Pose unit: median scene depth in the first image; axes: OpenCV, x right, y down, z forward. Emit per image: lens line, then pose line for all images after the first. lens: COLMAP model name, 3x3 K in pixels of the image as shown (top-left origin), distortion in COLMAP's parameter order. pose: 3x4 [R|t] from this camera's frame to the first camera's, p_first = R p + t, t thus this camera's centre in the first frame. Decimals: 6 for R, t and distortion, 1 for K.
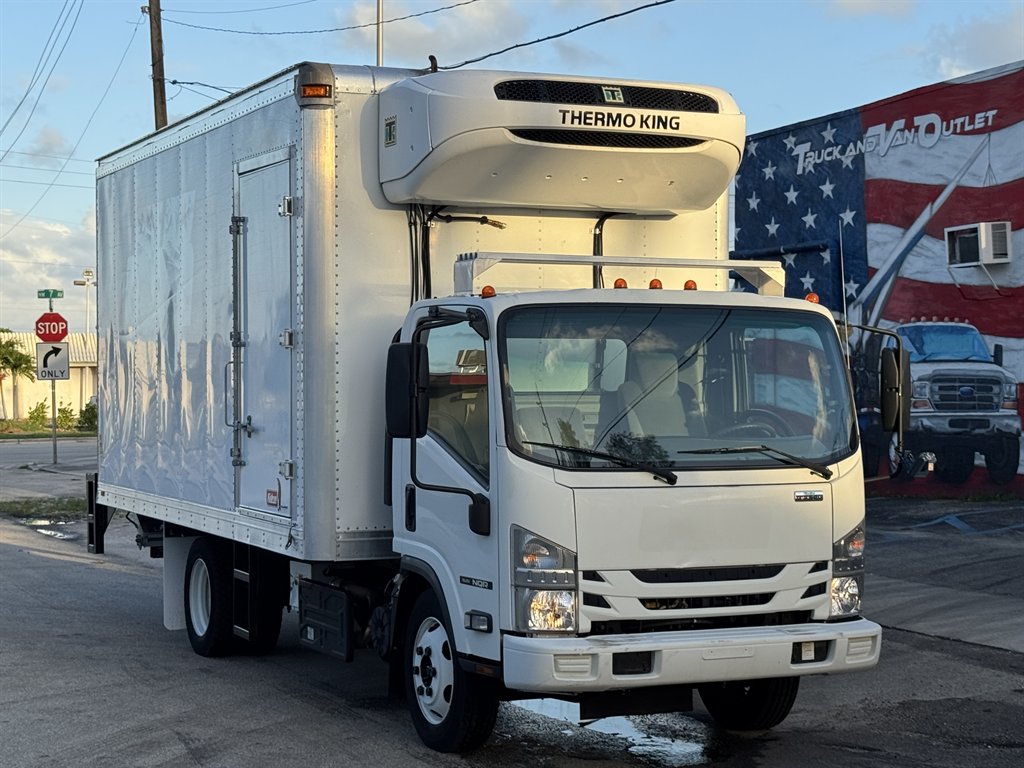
lens RADIAL K [[1867.2, 0, 504.1], [0, 1867.2, 392.7], [0, 0, 1]] dist [0.128708, 0.000000]
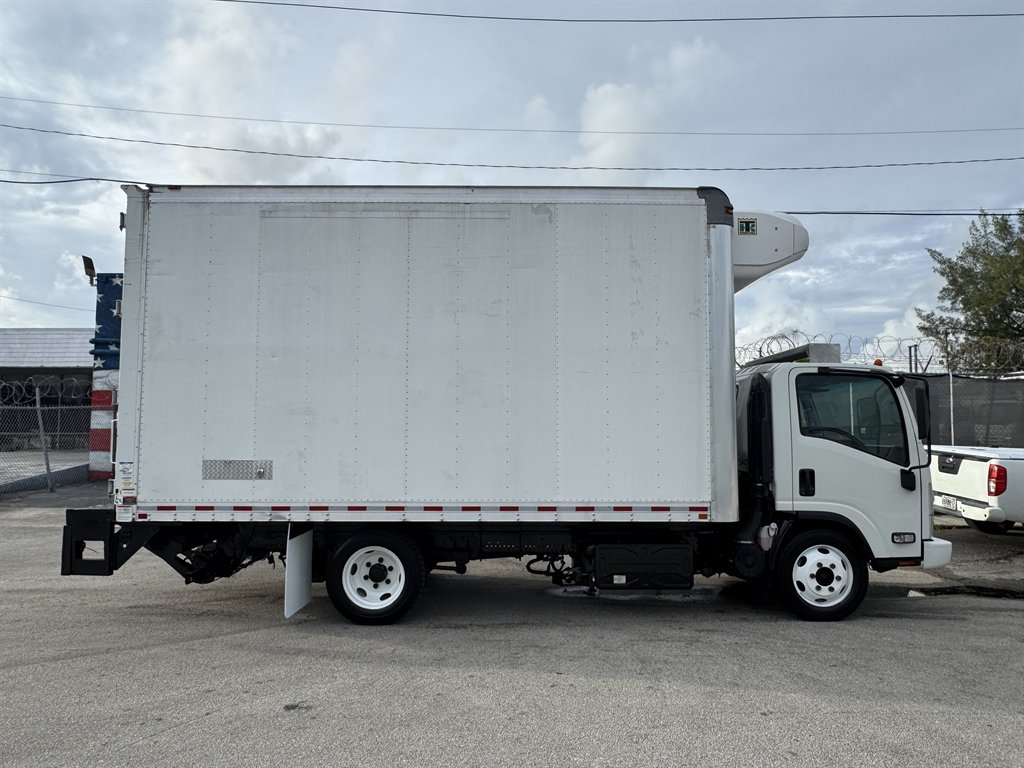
lens RADIAL K [[676.5, 0, 494.7], [0, 676.5, 381.2], [0, 0, 1]] dist [-0.005698, 0.000275]
pose [[0.399086, 0.066442, 0.914503, -0.718297], [-0.001076, 0.997404, -0.071996, 0.013386], [-0.916913, 0.027749, 0.398122, 0.985922]]
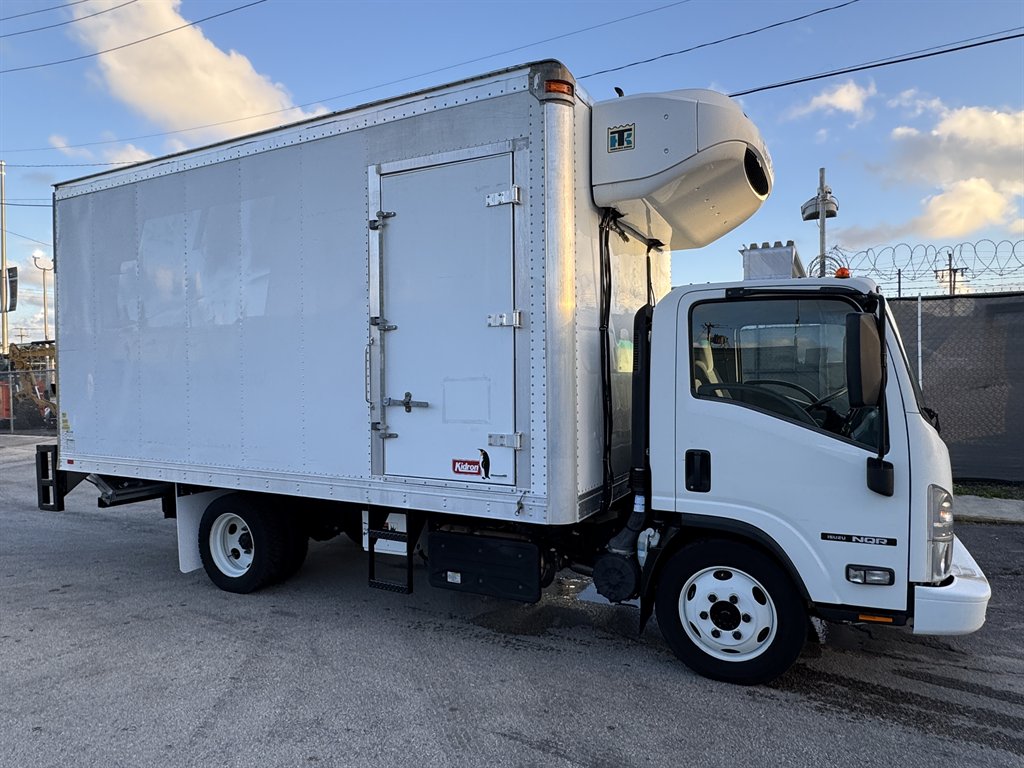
lens RADIAL K [[643.2, 0, 505.8], [0, 643.2, 384.0], [0, 0, 1]] dist [-0.007277, 0.003384]
pose [[0.789505, -0.015460, 0.613549, -0.362858], [0.012276, 0.999880, 0.009397, 0.005010], [-0.613621, 0.000113, 0.789600, 0.747927]]
